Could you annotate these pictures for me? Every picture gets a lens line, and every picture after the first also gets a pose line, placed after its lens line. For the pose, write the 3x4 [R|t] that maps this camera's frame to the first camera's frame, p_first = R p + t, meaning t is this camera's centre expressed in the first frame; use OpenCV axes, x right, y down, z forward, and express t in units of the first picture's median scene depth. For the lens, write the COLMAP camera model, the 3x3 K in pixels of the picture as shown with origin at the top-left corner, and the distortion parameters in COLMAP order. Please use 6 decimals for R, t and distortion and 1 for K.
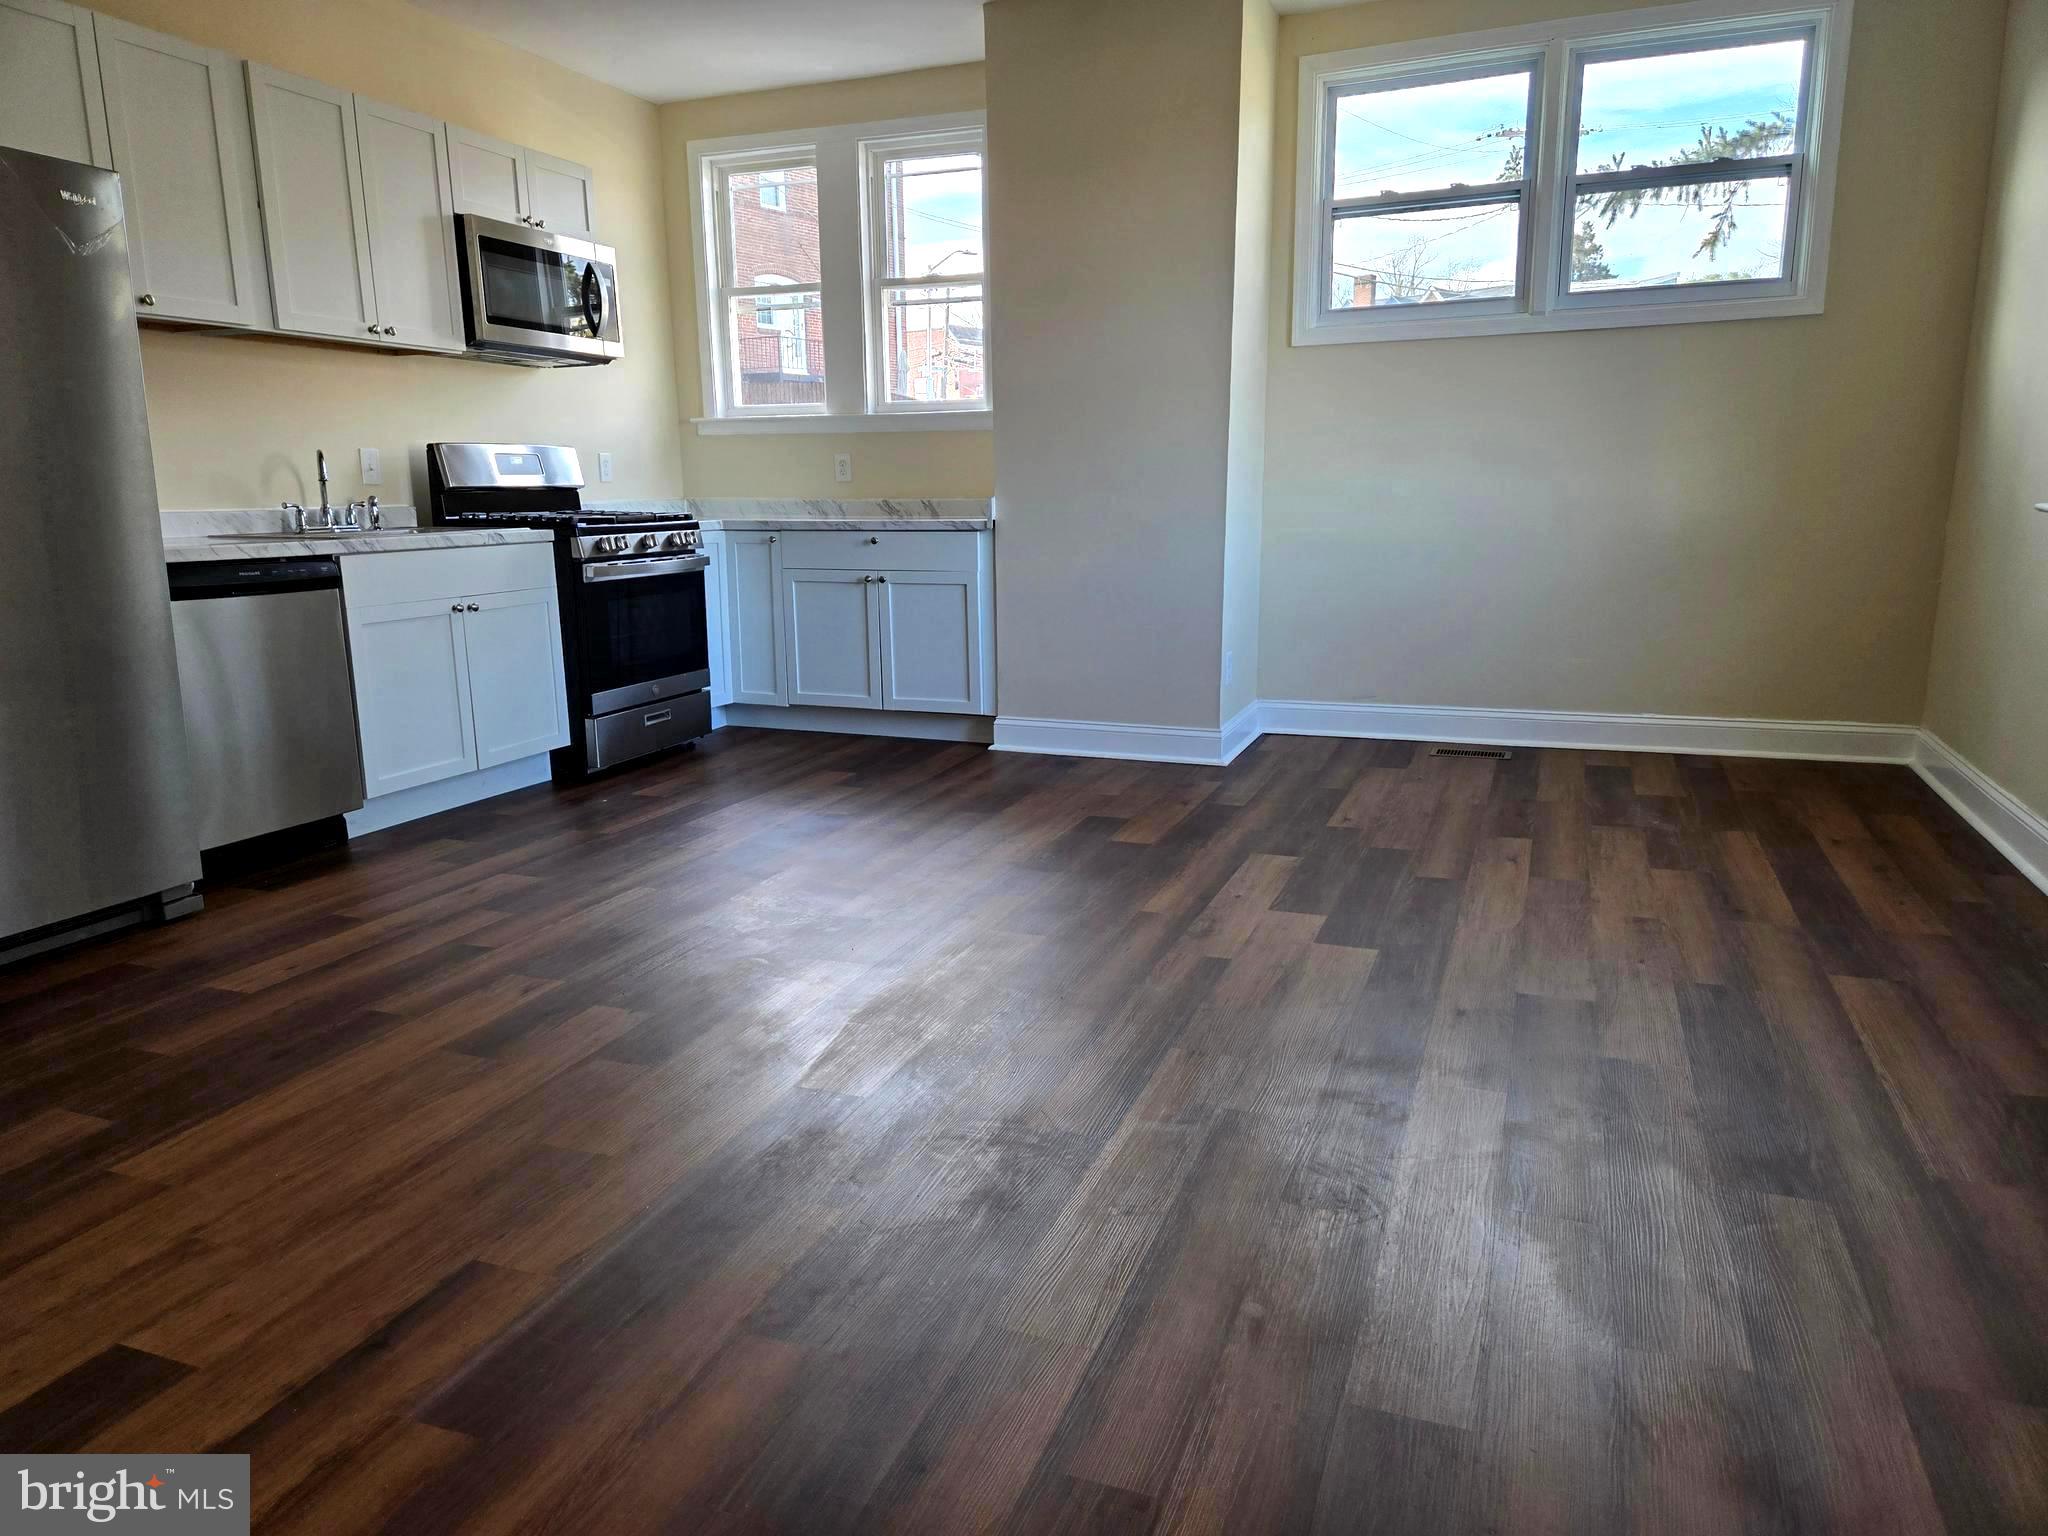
lens RADIAL K [[1353.4, 0, 1023.2], [0, 1353.4, 760.9], [0, 0, 1]] dist [0.048616, -0.043055]
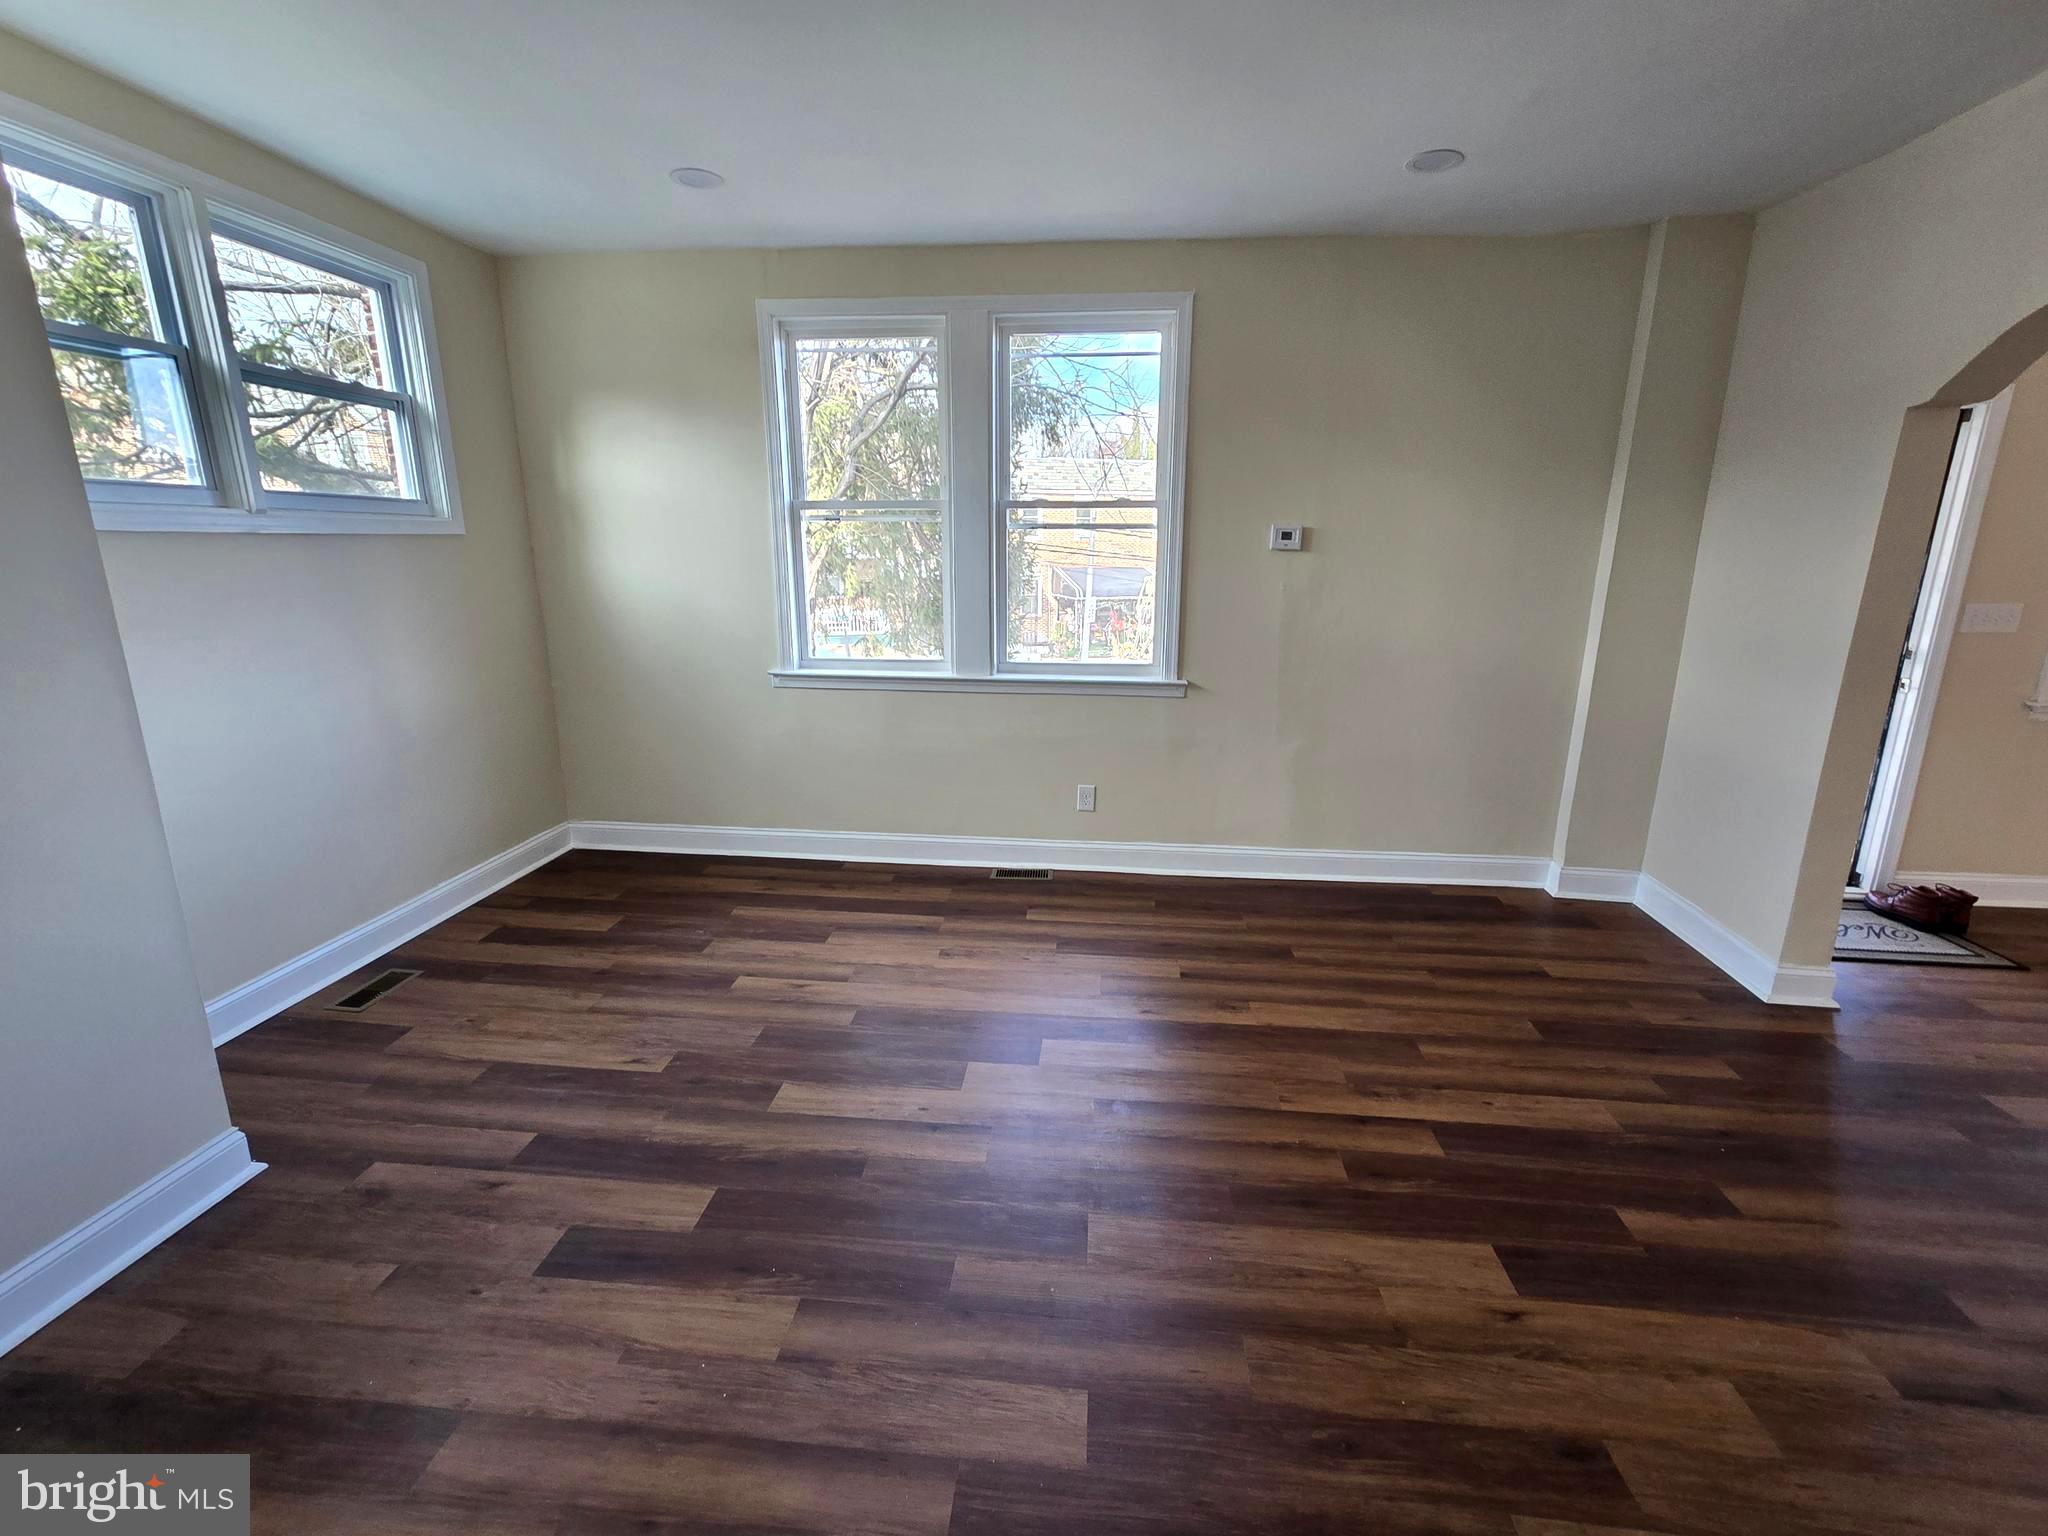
lens RADIAL K [[869.6, 0, 1041.7], [0, 869.6, 767.0], [0, 0, 1]] dist [-0.010254, 0.004344]
pose [[-0.271122, -0.225949, 0.935650, -0.451945], [0.191056, 0.940084, 0.282382, -0.330572], [-0.943393, 0.255321, -0.211708, 0.963640]]
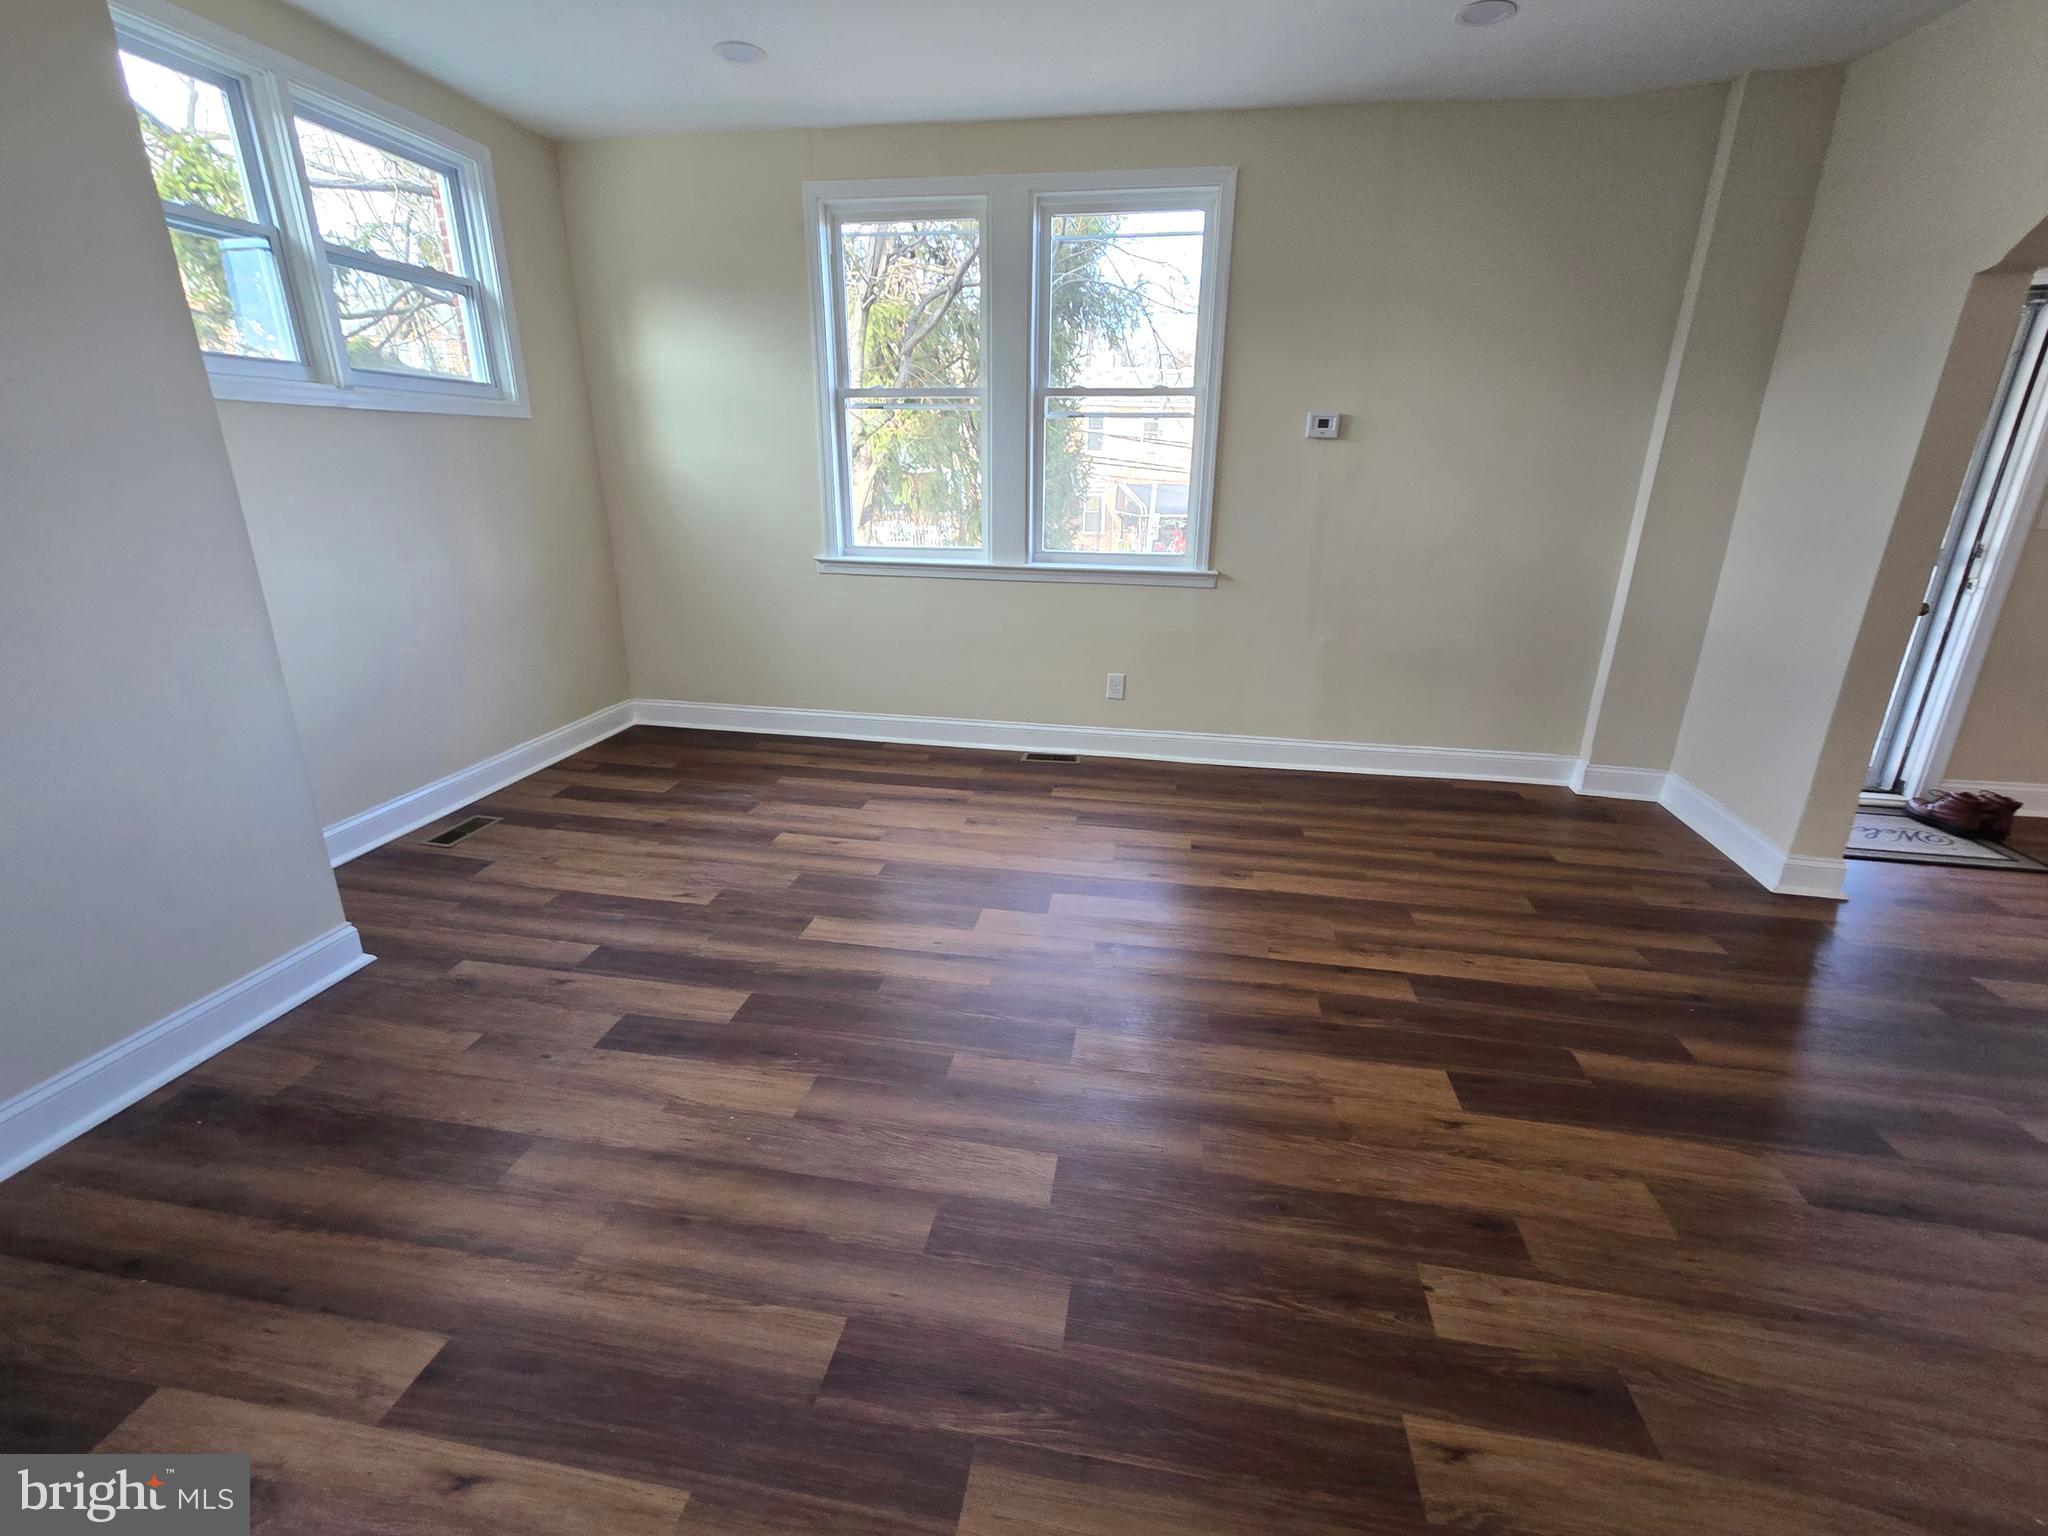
lens RADIAL K [[869.6, 0, 1039.2], [0, 869.6, 762.2], [0, 0, 1]] dist [-0.010254, 0.004344]
pose [[-0.197695, -0.309607, 0.930086, -0.516168], [0.188203, 0.919173, 0.345978, -0.289657], [-0.962027, 0.243443, -0.123447, 0.946366]]
